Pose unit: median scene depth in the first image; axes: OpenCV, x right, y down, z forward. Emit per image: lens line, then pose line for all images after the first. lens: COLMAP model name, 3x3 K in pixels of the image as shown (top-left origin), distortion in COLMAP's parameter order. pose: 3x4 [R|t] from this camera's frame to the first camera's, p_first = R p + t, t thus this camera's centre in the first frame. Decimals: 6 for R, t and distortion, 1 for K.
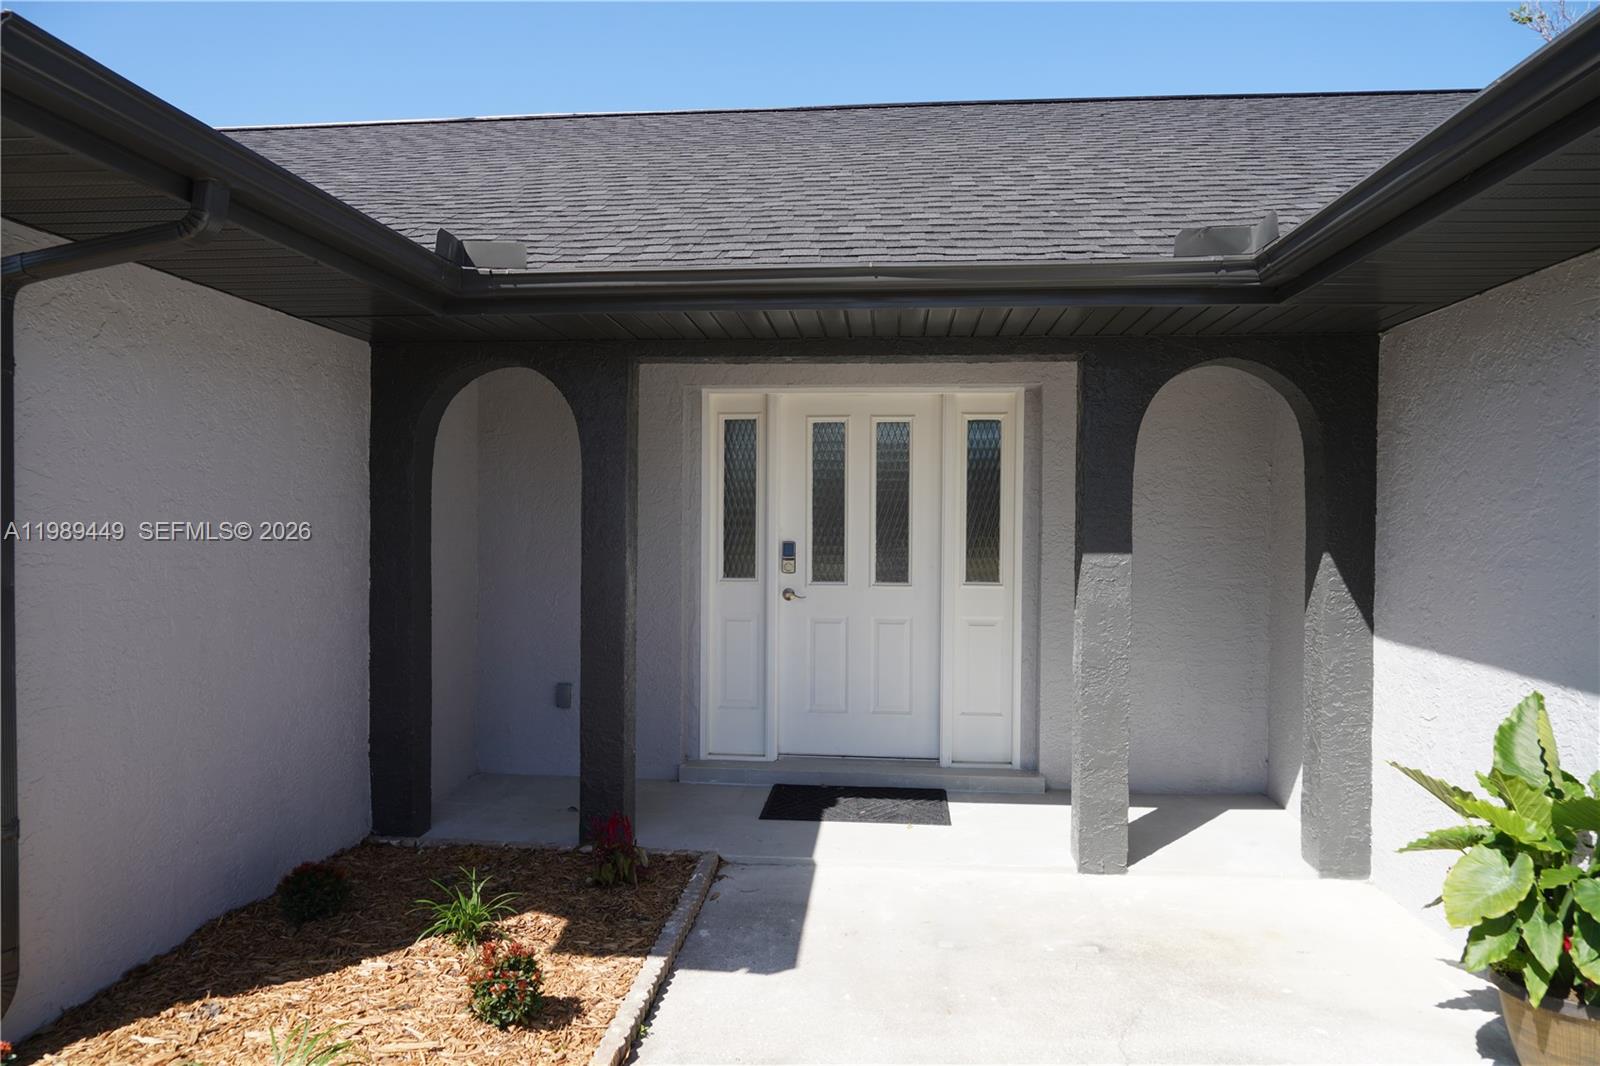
lens RADIAL K [[1107.3, 0, 796.6], [0, 1107.3, 527.1], [0, 0, 1]] dist [-0.007781, 0.004461]
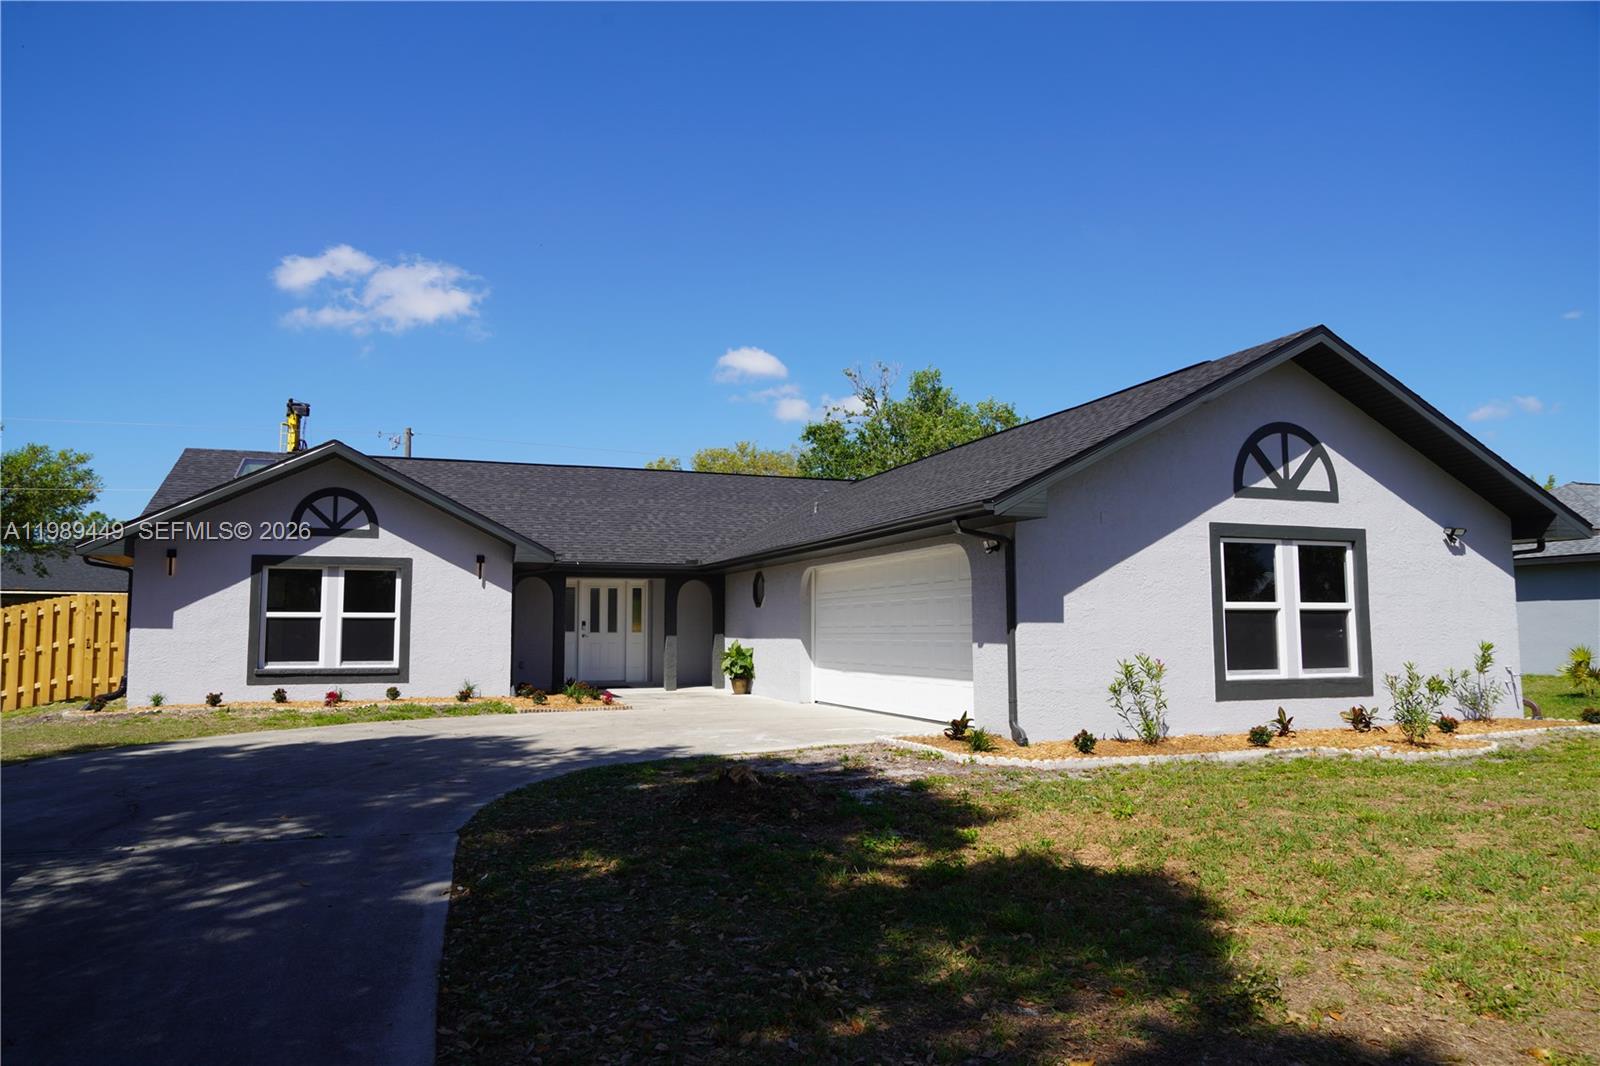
lens RADIAL K [[1107.3, 0, 802.2], [0, 1107.3, 532.7], [0, 0, 1]] dist [-0.007781, 0.004461]
pose [[0.906148, 0.031541, 0.421783, -0.918658], [0.005062, 0.996336, -0.085380, 0.038764], [-0.422931, 0.079502, 0.902668, -2.658567]]
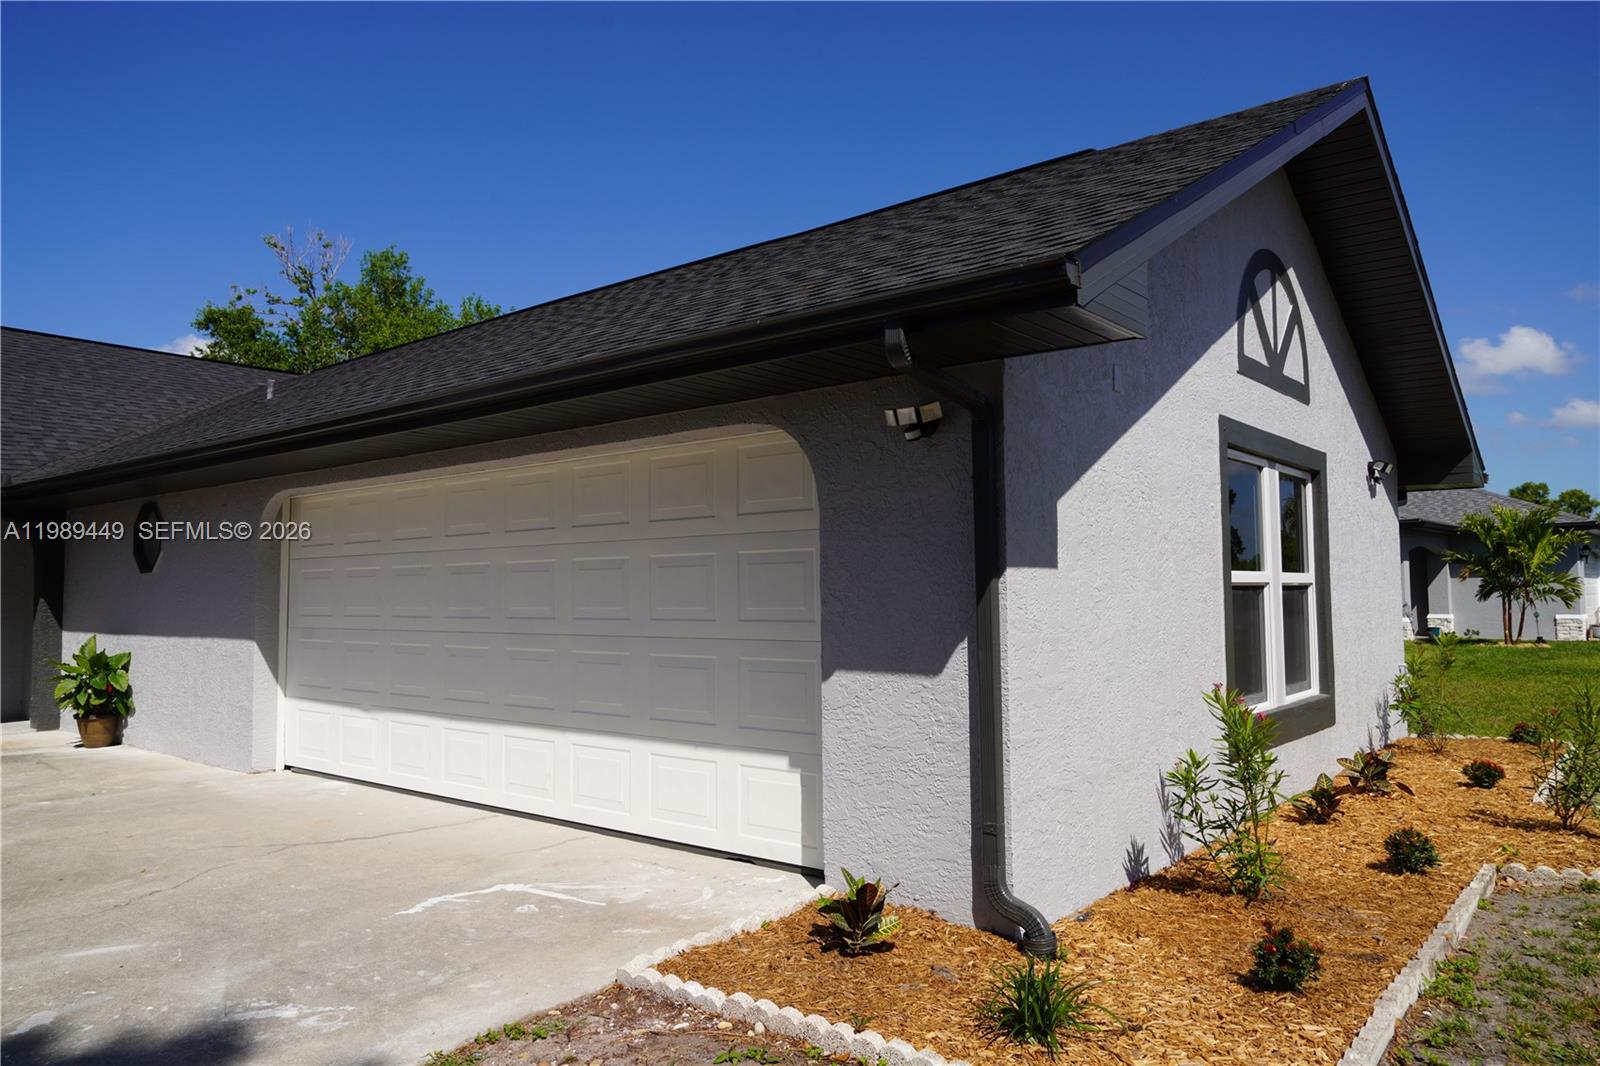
lens RADIAL K [[1107.3, 0, 790.4], [0, 1107.3, 521.3], [0, 0, 1]] dist [-0.007781, 0.004461]
pose [[0.574265, 0.044280, 0.817471, -0.477230], [0.007961, 0.998187, -0.059661, 0.010194], [-0.818631, 0.040769, 0.572871, -1.452165]]
